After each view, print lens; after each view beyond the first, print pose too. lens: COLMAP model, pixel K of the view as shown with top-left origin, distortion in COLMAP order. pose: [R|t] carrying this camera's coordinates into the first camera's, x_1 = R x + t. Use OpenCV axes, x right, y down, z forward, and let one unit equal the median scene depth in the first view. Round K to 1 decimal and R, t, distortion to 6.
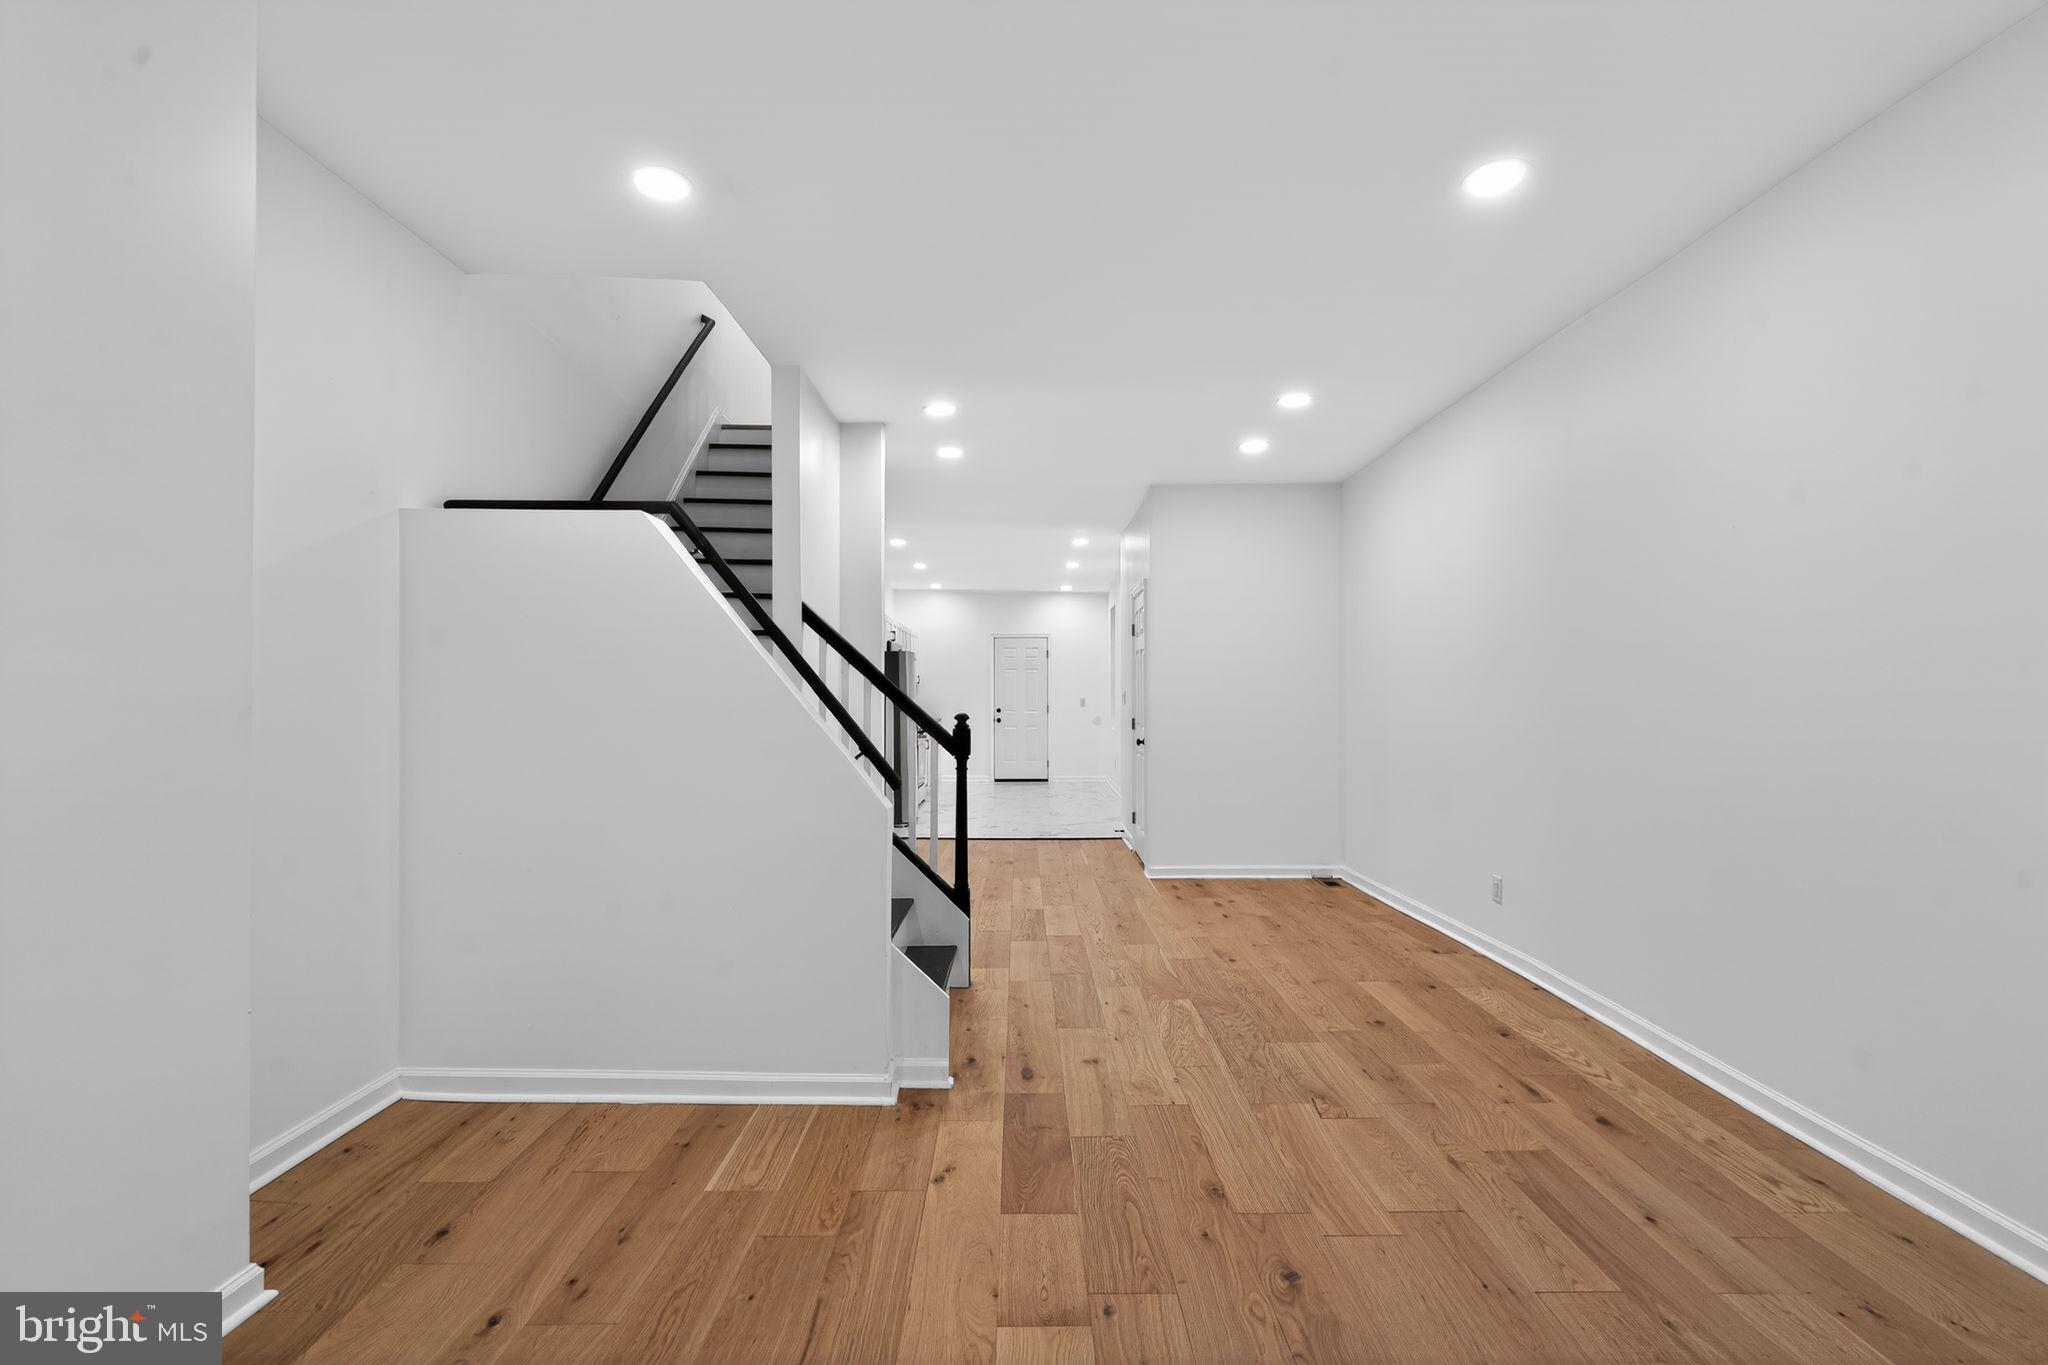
lens RADIAL K [[921.4, 0, 1027.5], [0, 921.4, 696.5], [0, 0, 1]] dist [-0.008868, 0.003194]
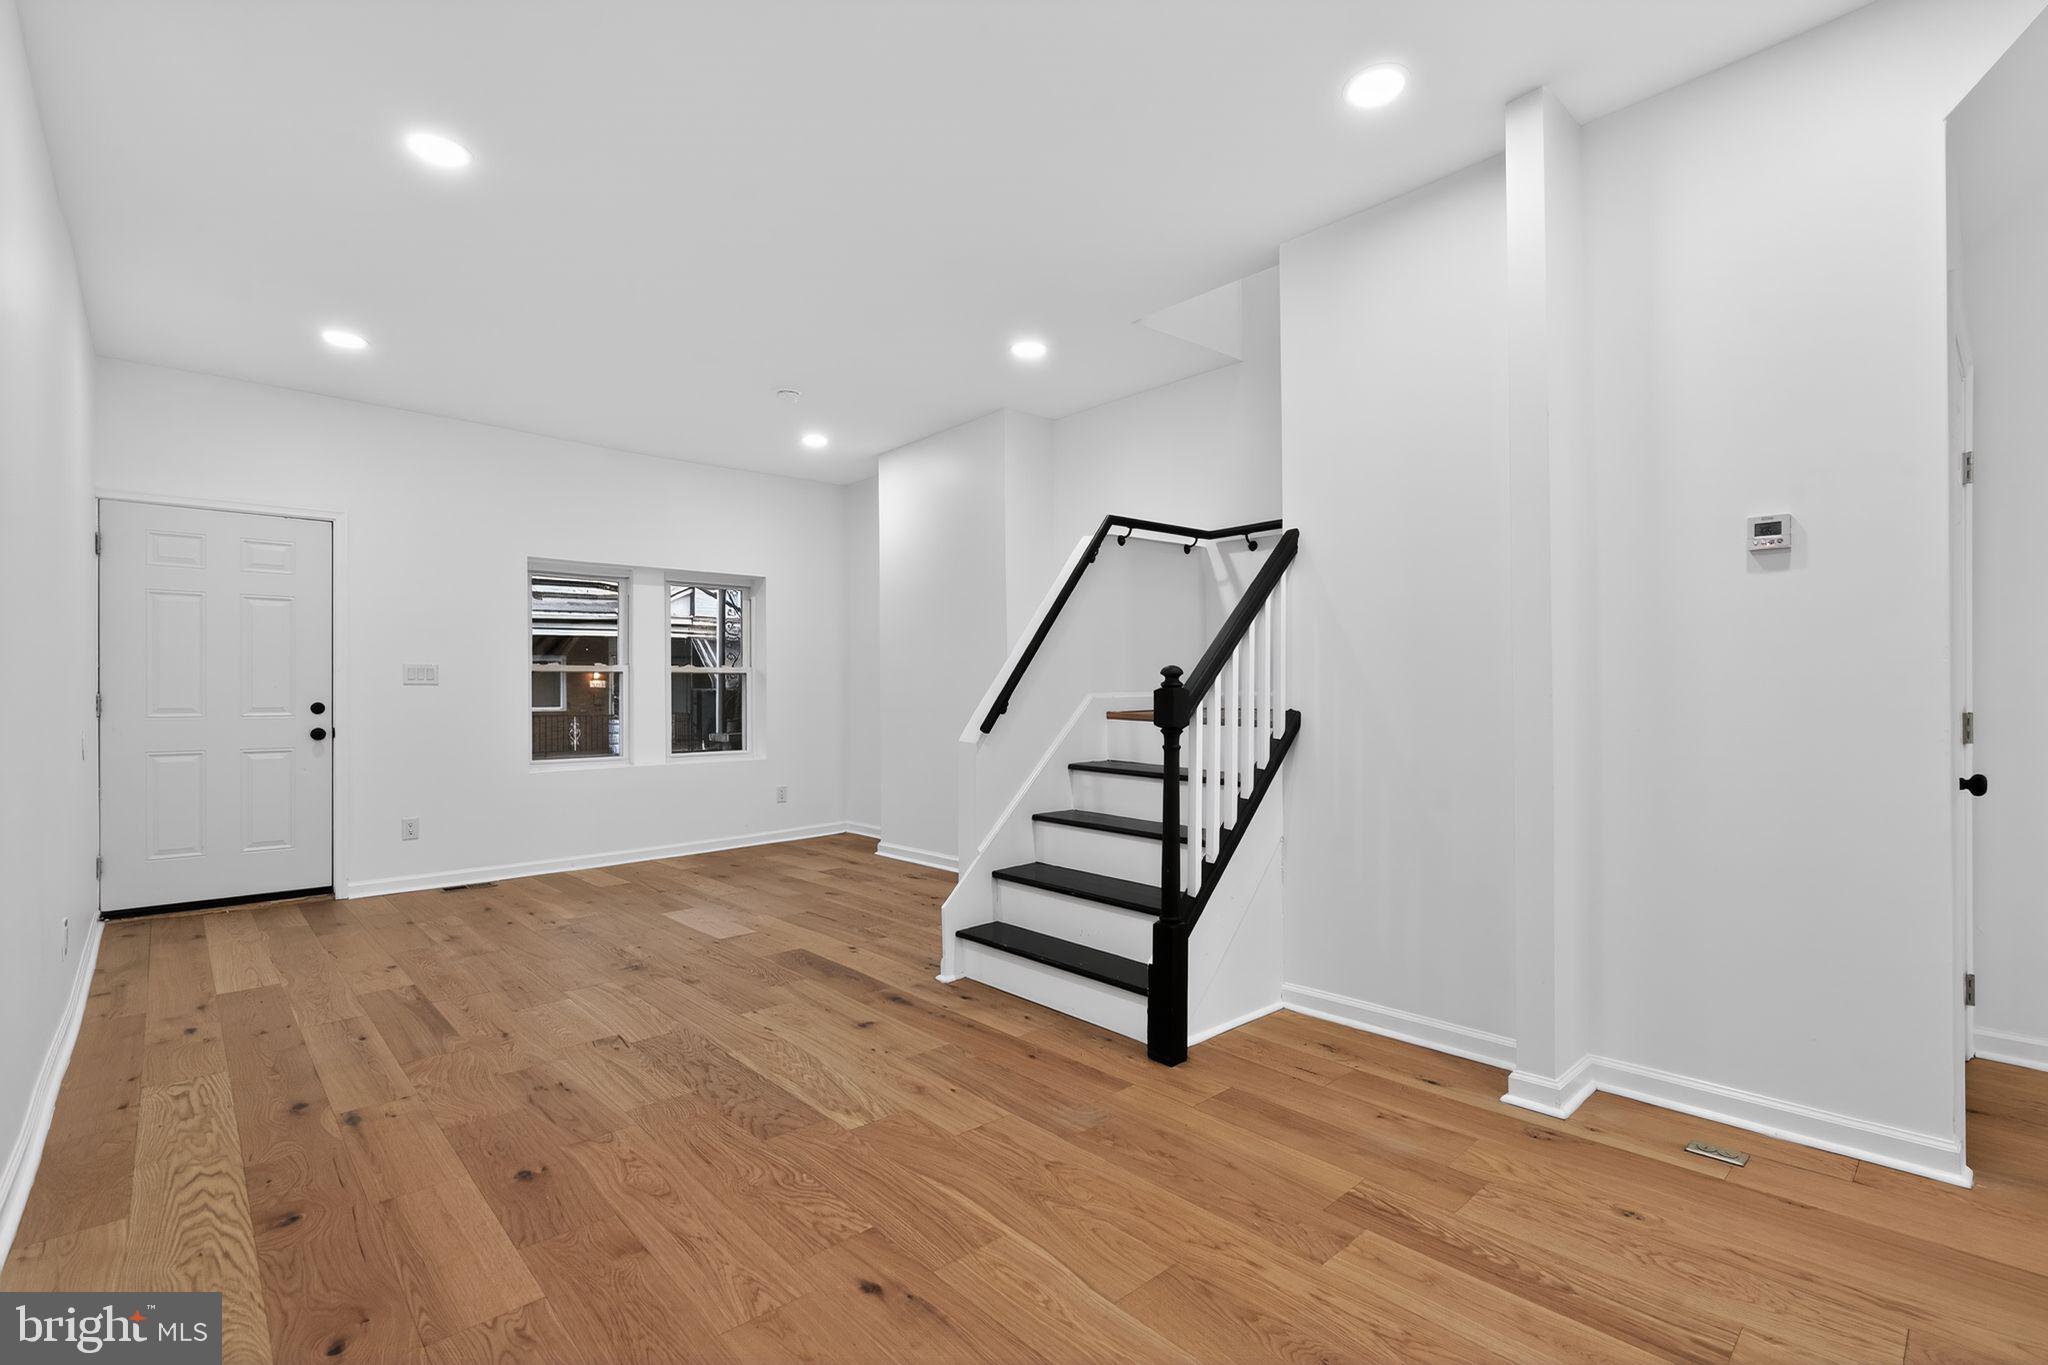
lens RADIAL K [[921.4, 0, 1028.3], [0, 921.4, 687.4], [0, 0, 1]] dist [-0.008868, 0.003194]
pose [[-0.733303, 0.002653, -0.679897, 0.626777], [0.009313, 0.999938, -0.006143, 0.048482], [0.679838, -0.010837, -0.733282, 1.905730]]
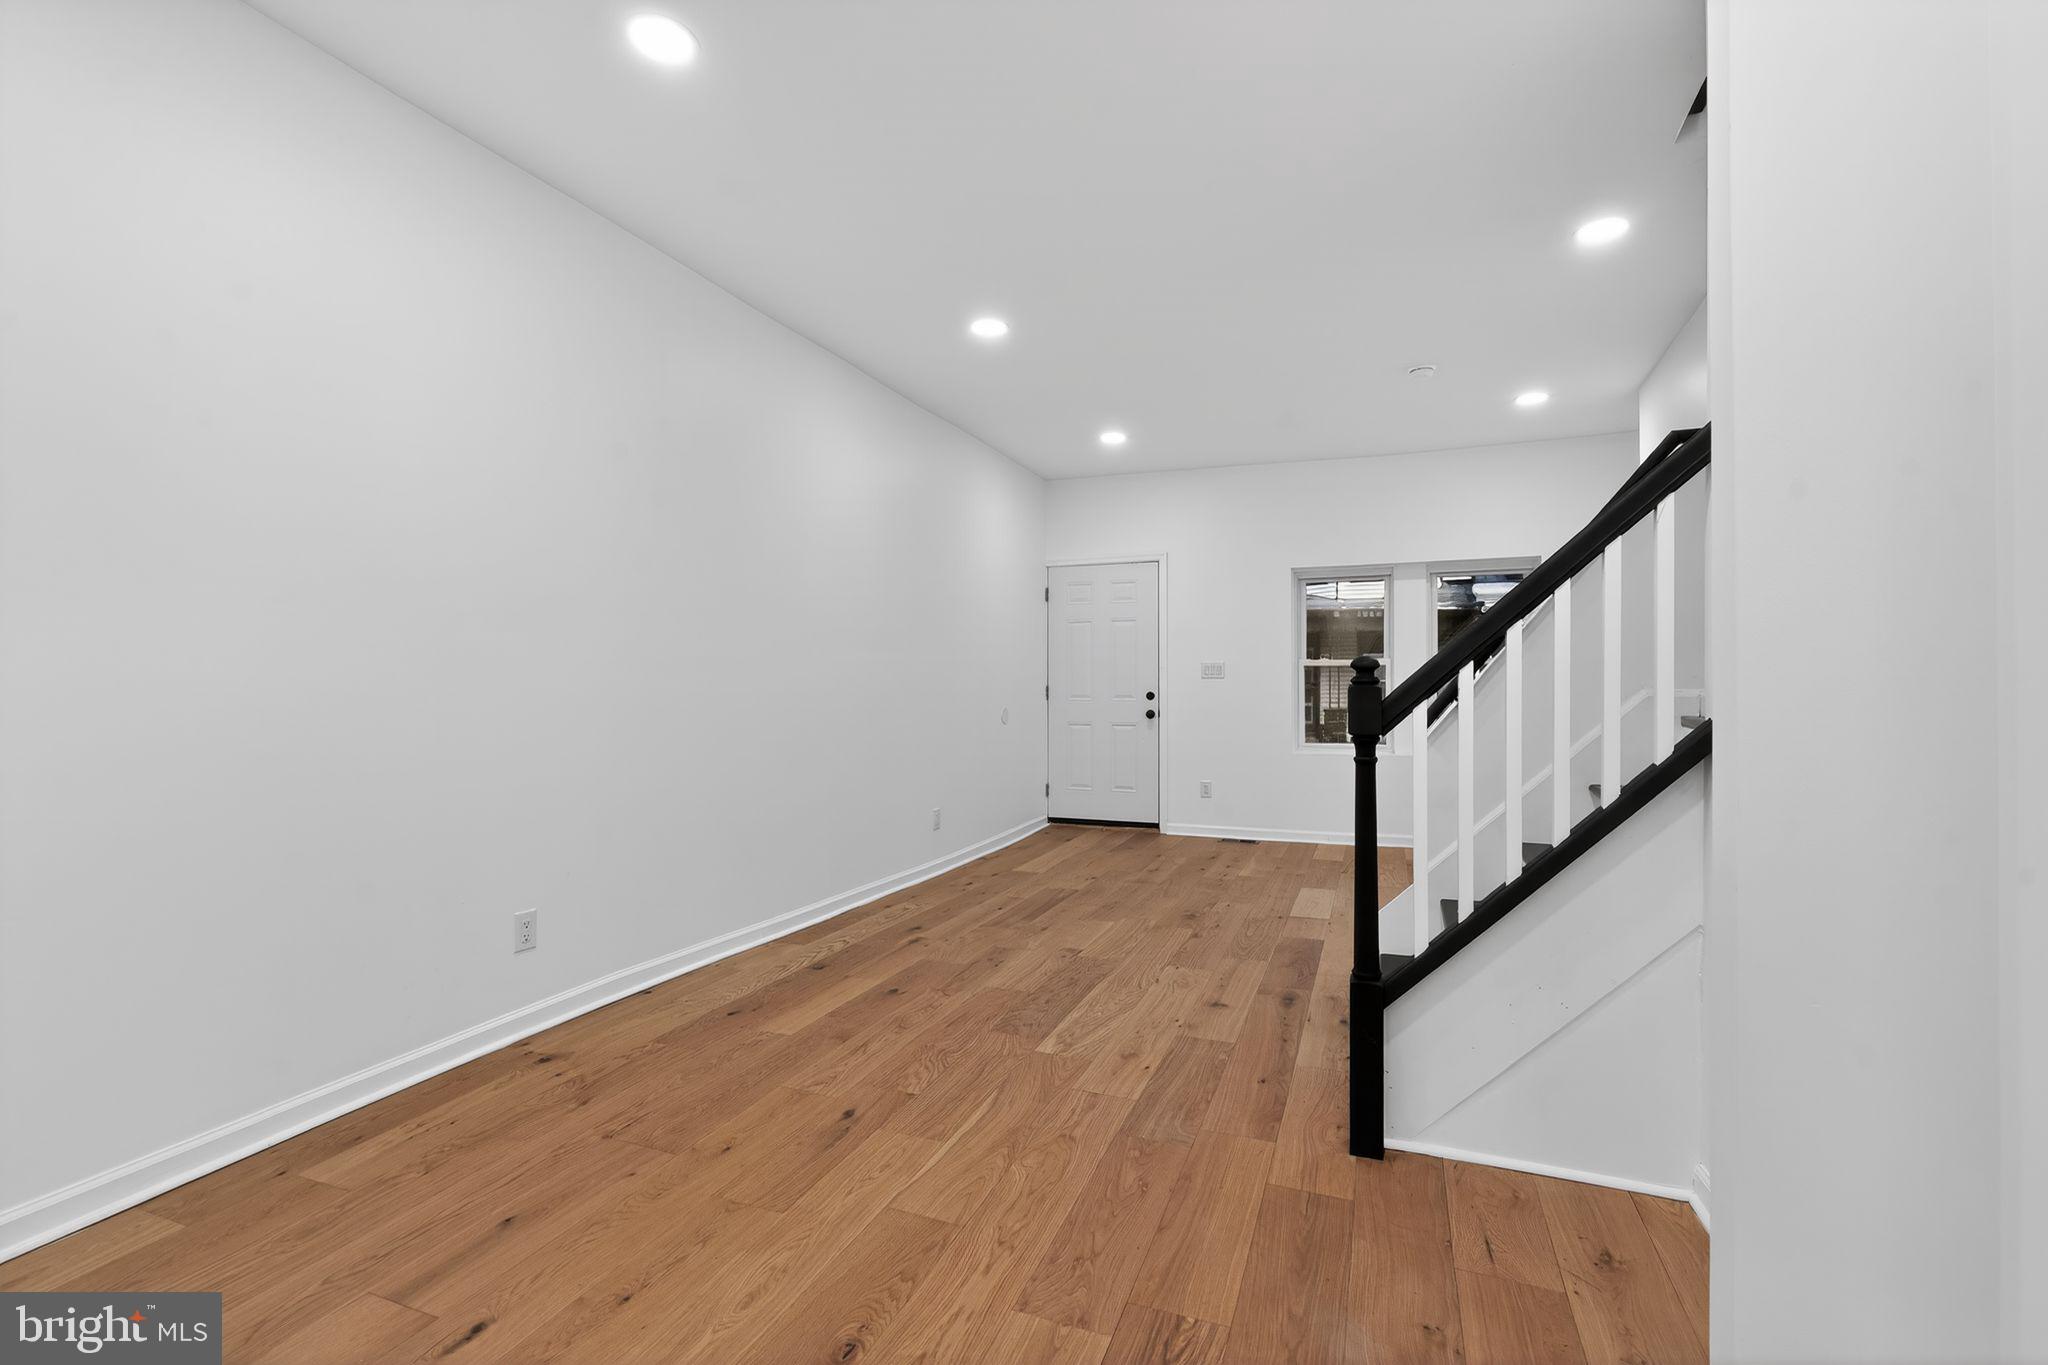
lens RADIAL K [[921.4, 0, 1032.6], [0, 921.4, 690.1], [0, 0, 1]] dist [-0.008868, 0.003194]
pose [[-0.932254, 0.002547, 0.361795, -0.113151], [0.002878, 0.999996, 0.000376, 0.047774], [-0.361793, 0.001392, -0.932258, 2.102169]]
